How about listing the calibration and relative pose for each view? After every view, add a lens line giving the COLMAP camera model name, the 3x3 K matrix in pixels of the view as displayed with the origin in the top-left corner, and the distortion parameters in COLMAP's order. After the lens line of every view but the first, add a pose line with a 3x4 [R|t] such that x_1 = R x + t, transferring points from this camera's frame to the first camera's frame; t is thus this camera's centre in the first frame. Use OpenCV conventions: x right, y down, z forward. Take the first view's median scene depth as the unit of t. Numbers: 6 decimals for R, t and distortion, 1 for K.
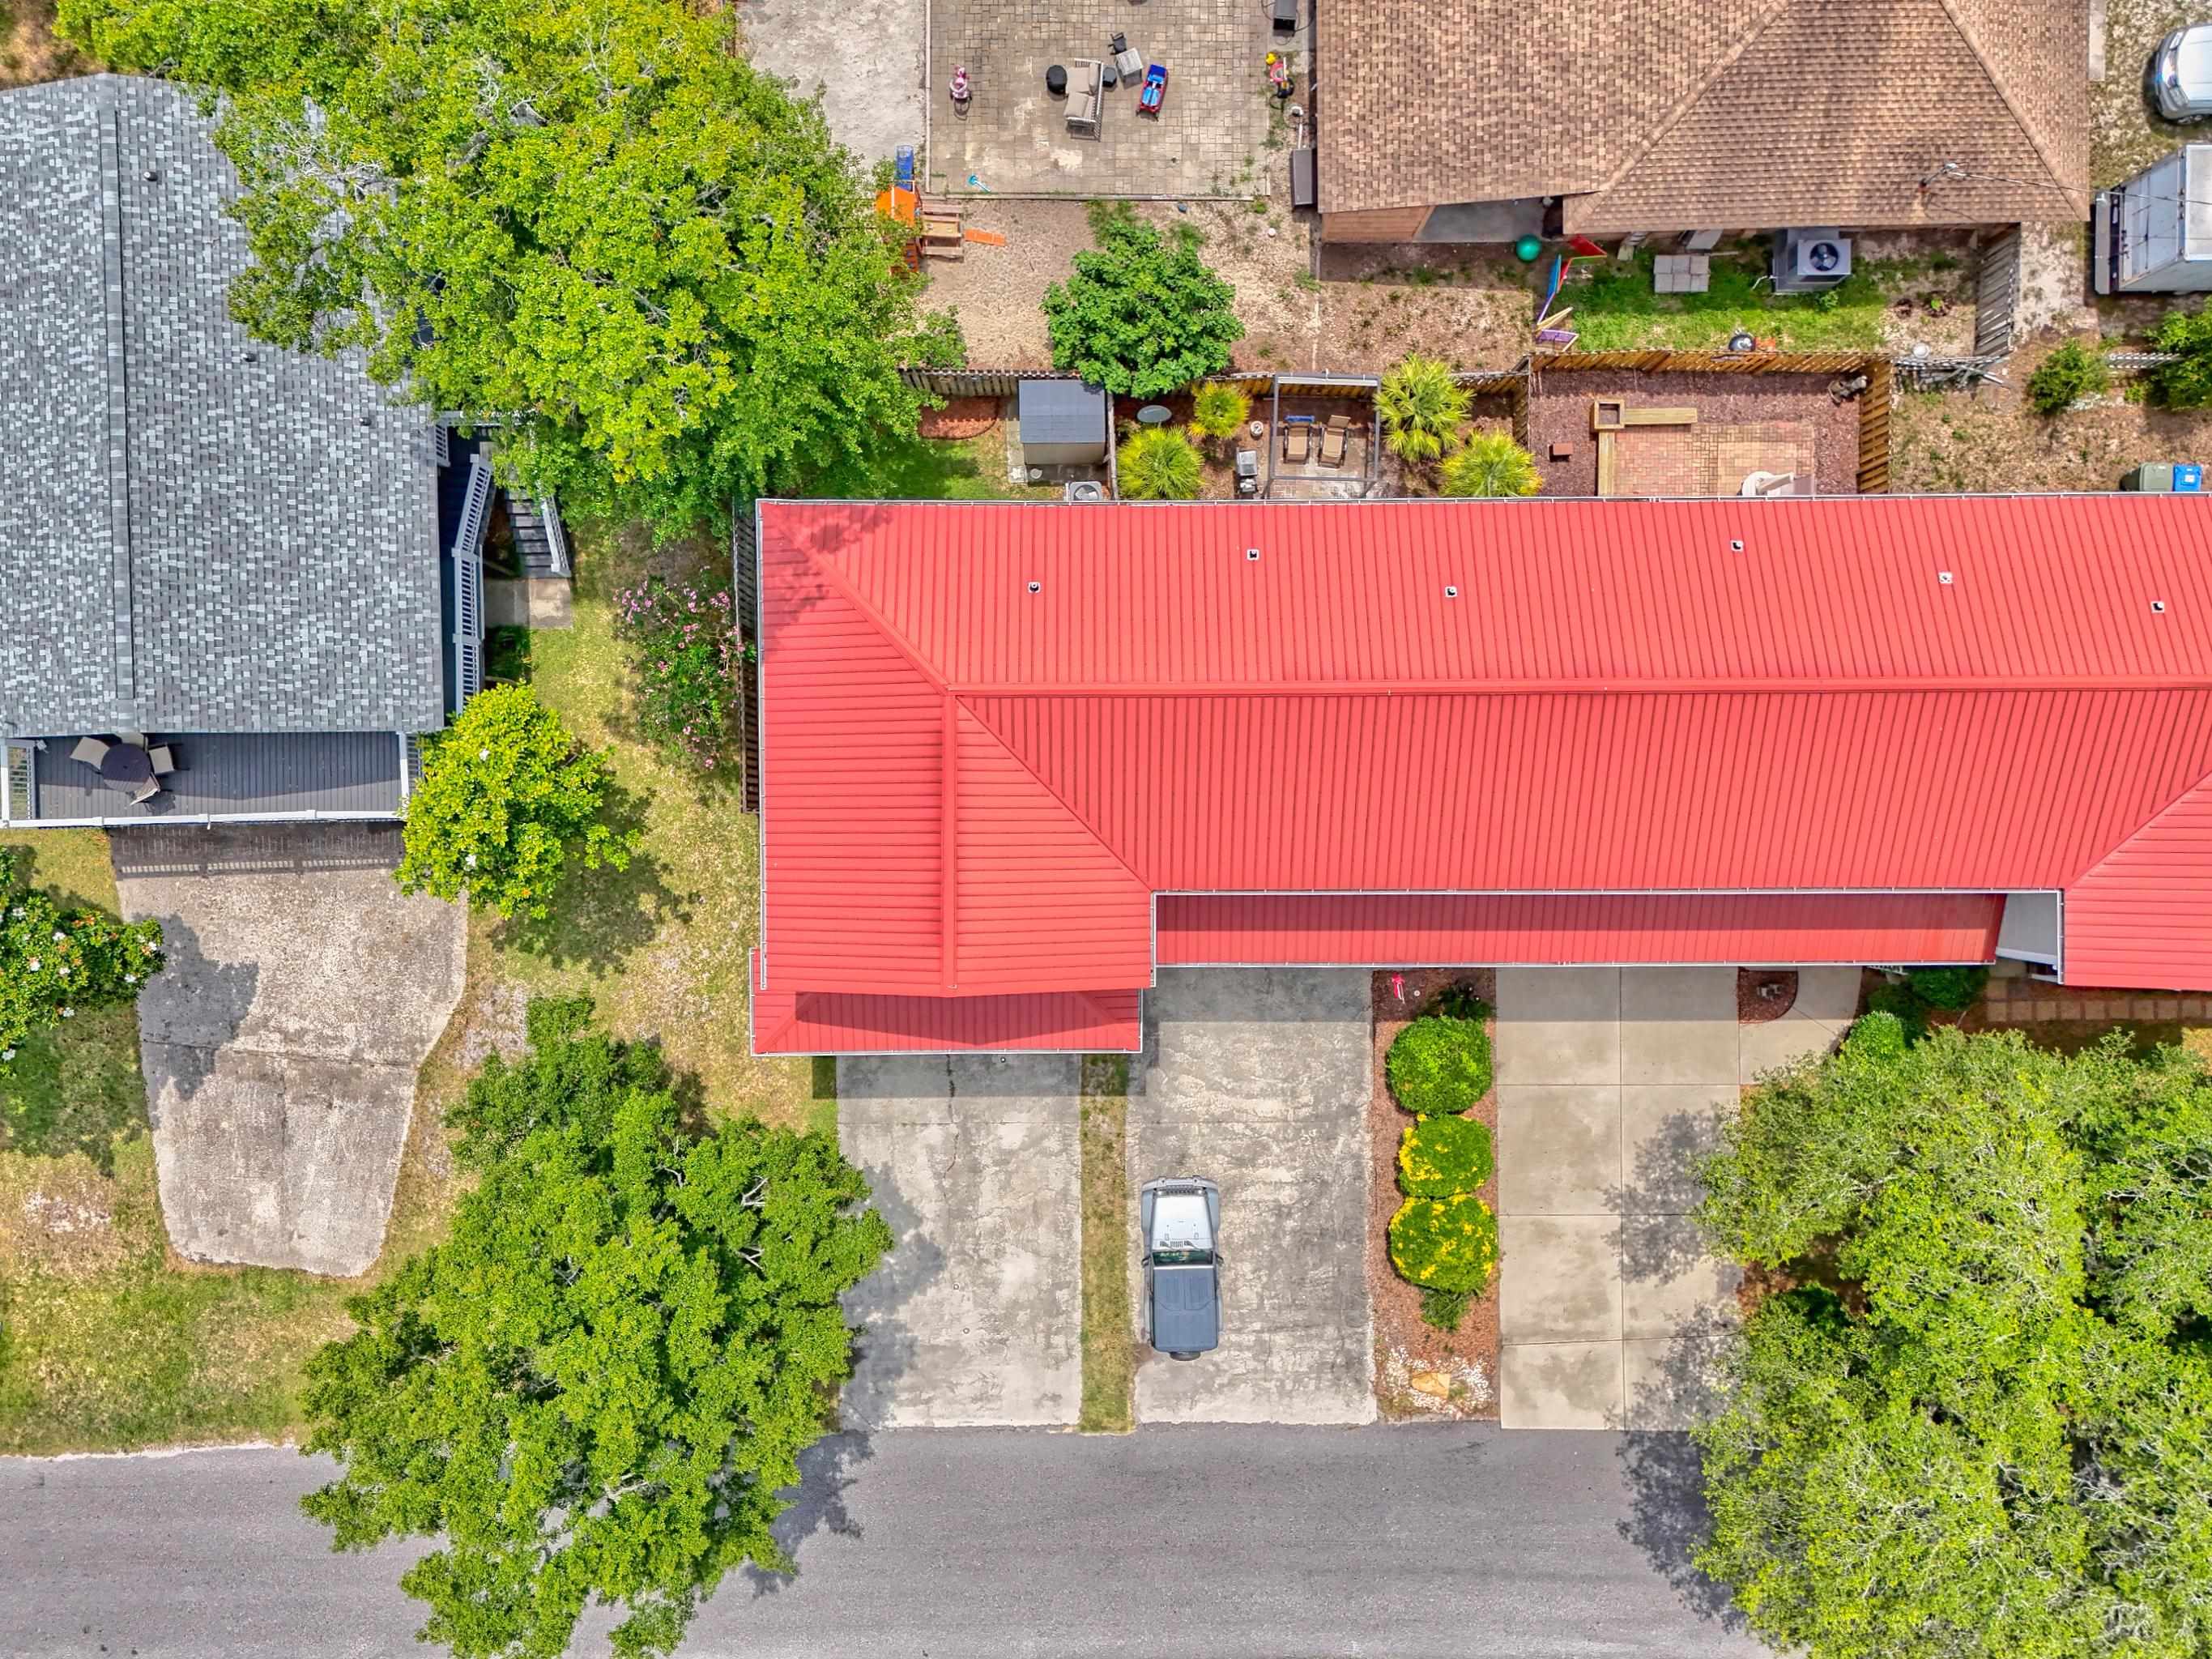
lens RADIAL K [[1627.6, 0, 1090.6], [0, 1627.6, 823.5], [0, 0, 1]] dist [0.079206, -0.067719]
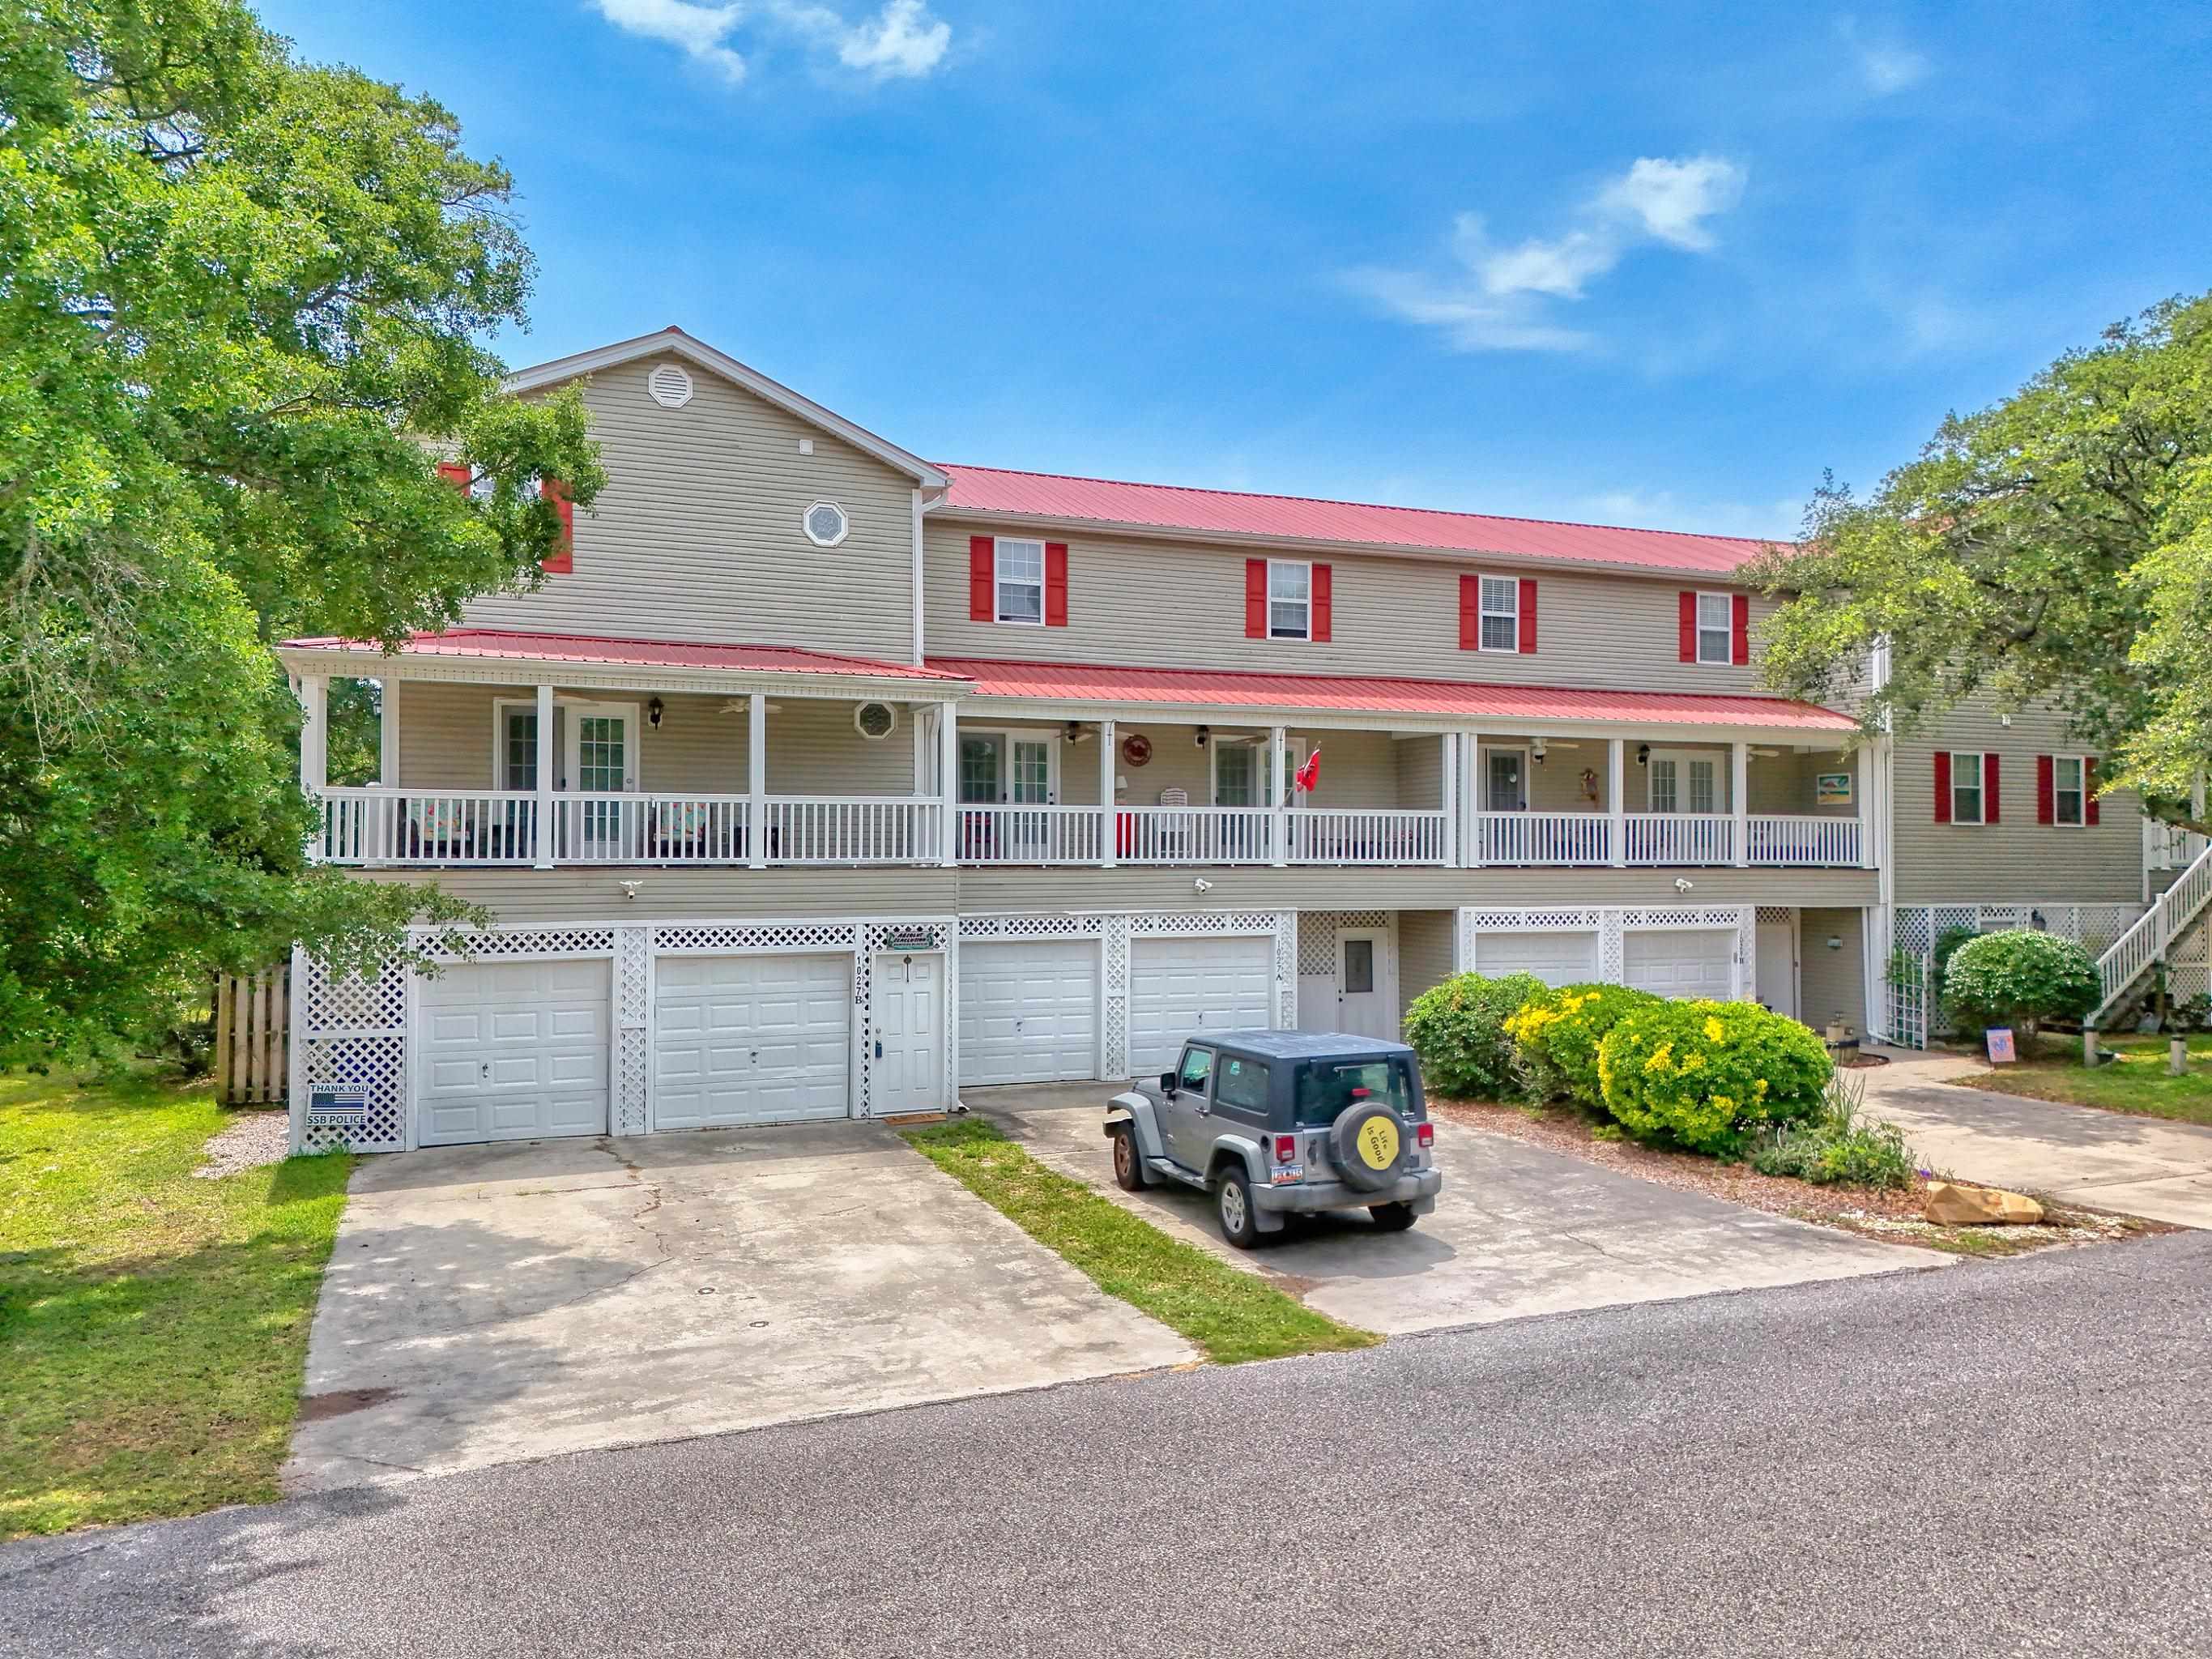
lens RADIAL K [[1627.6, 0, 1112.4], [0, 1627.6, 826.5], [0, 0, 1]] dist [0.079206, -0.067719]
pose [[0.928223, -0.003987, 0.372004, -0.130325], [0.371760, -0.027795, -0.927913, 0.632413], [0.014039, 0.999606, -0.024318, 0.918284]]
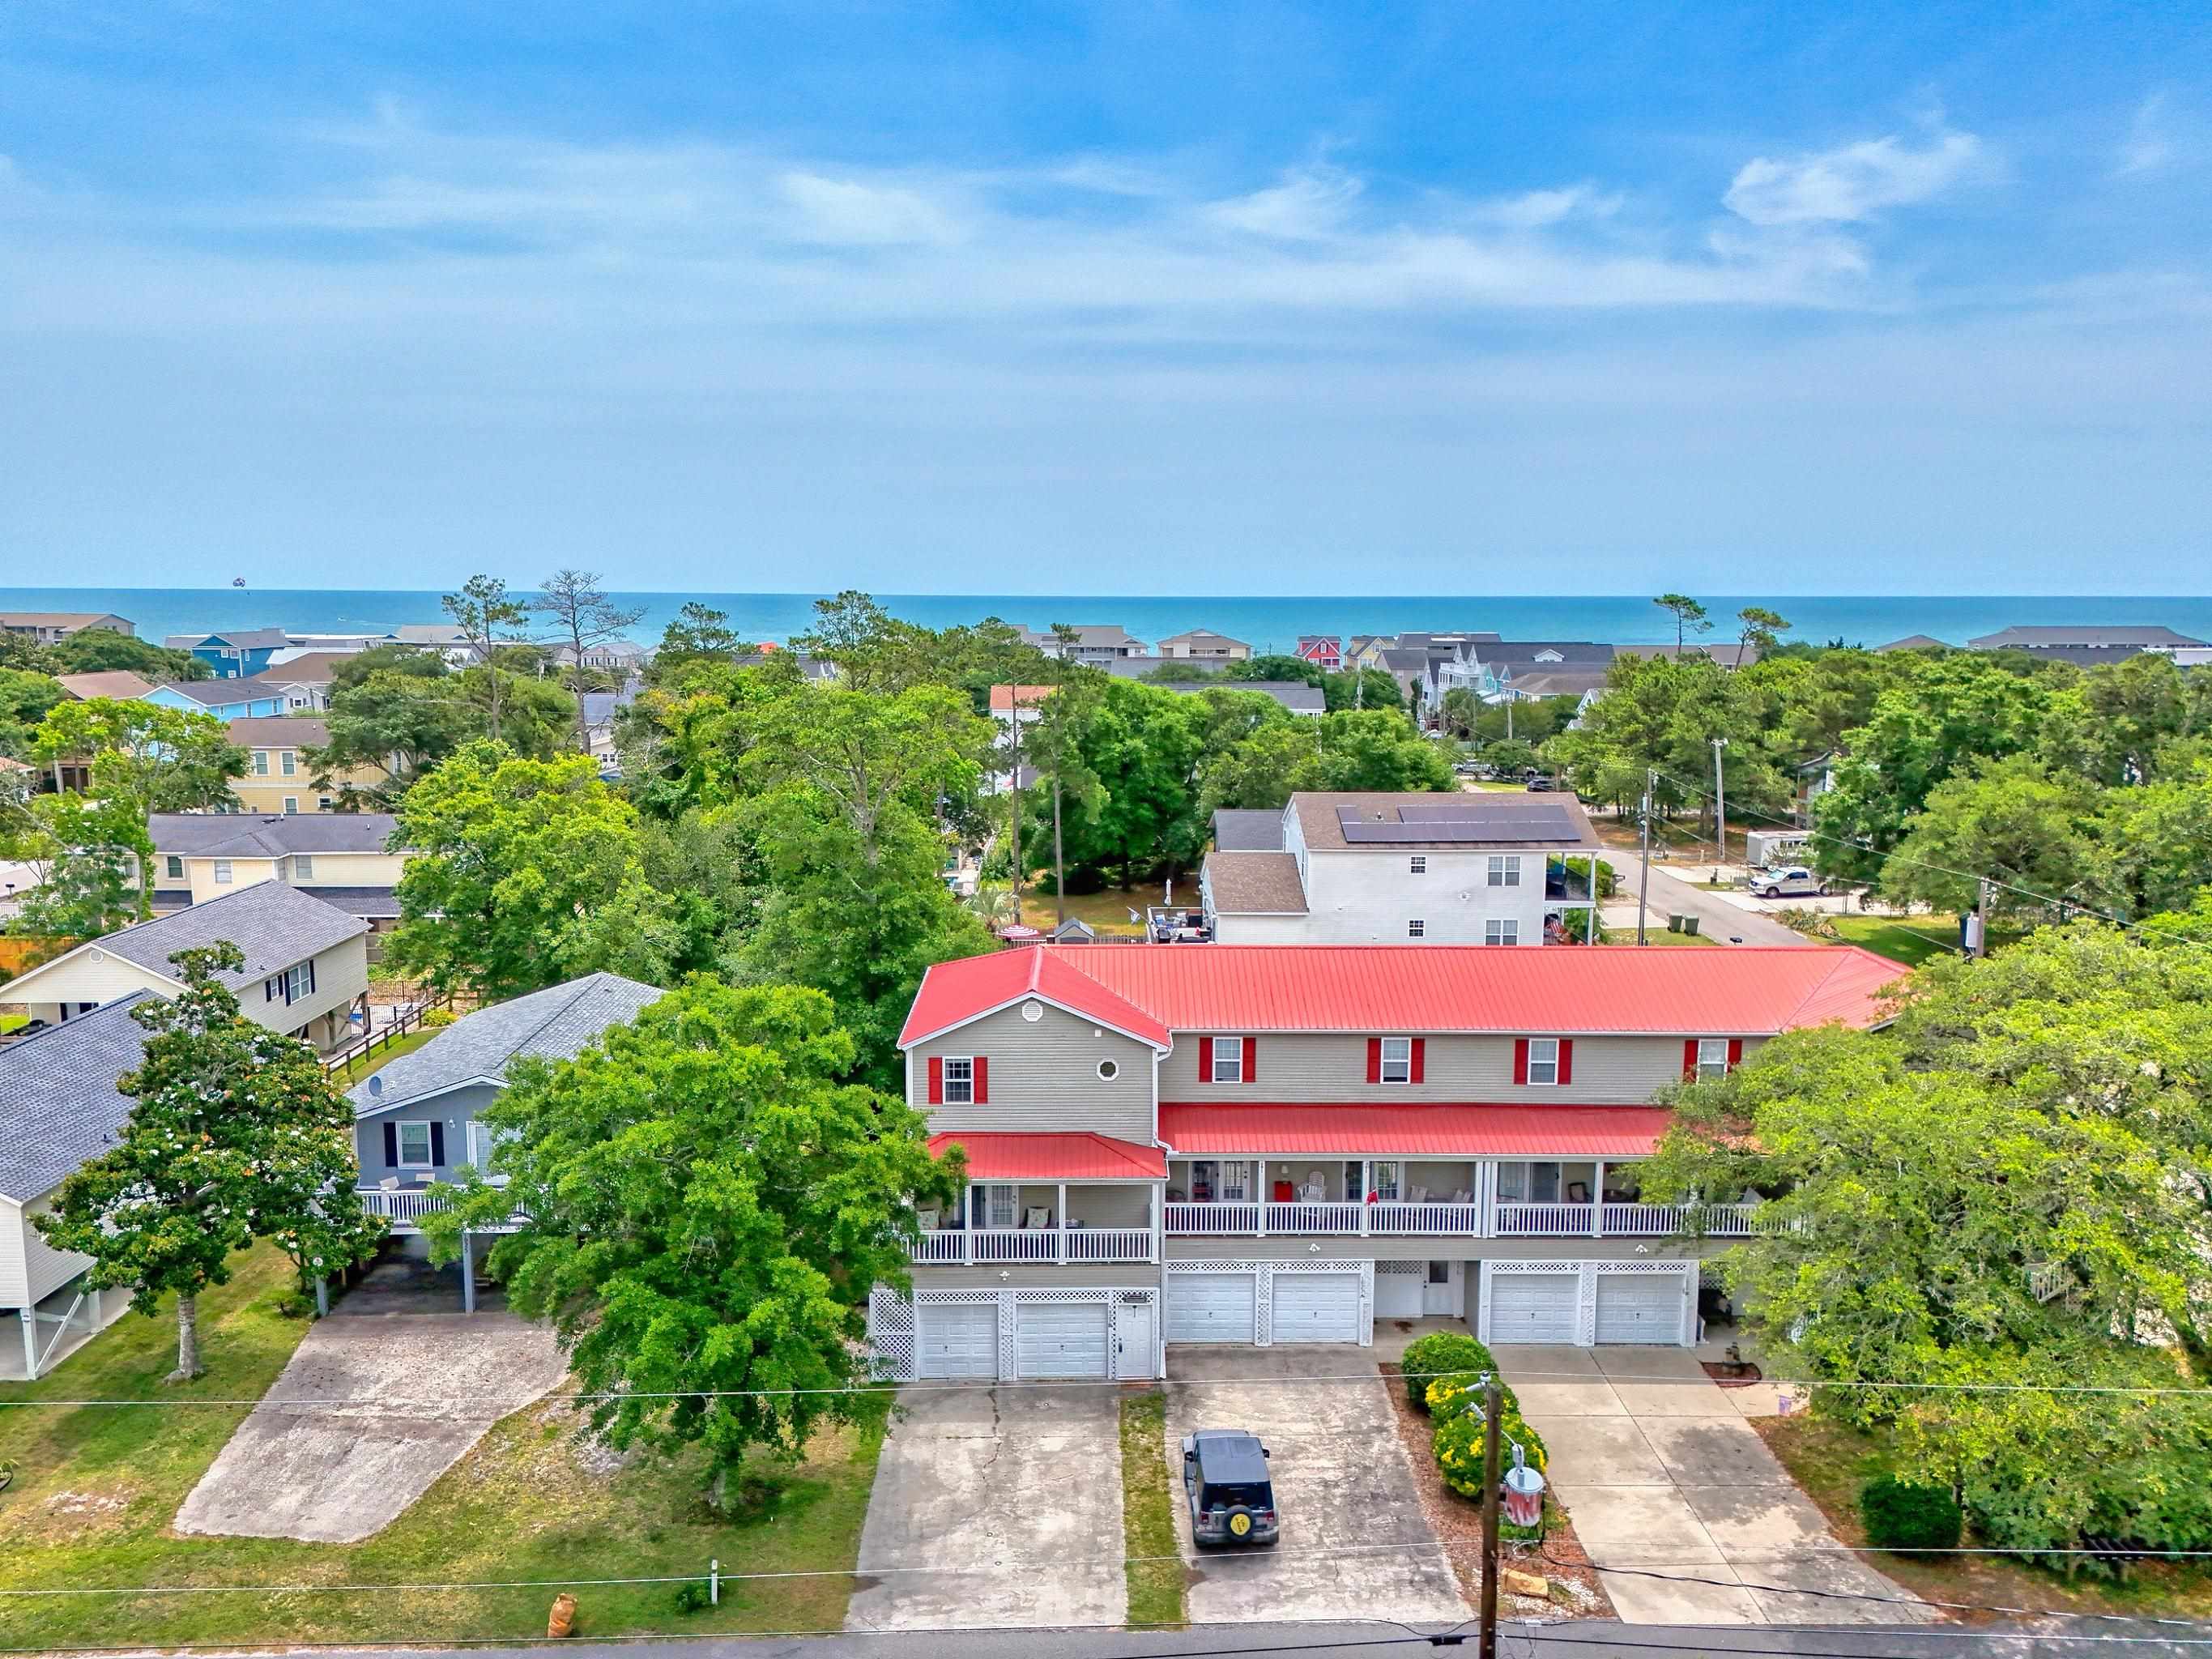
lens RADIAL K [[1627.6, 0, 1109.6], [0, 1627.6, 825.9], [0, 0, 1]] dist [0.079206, -0.067719]
pose [[0.999885, -0.010844, 0.010573, -0.019698], [0.011921, 0.132854, -0.991064, 1.160111], [0.009342, 0.991076, 0.132968, 0.481397]]
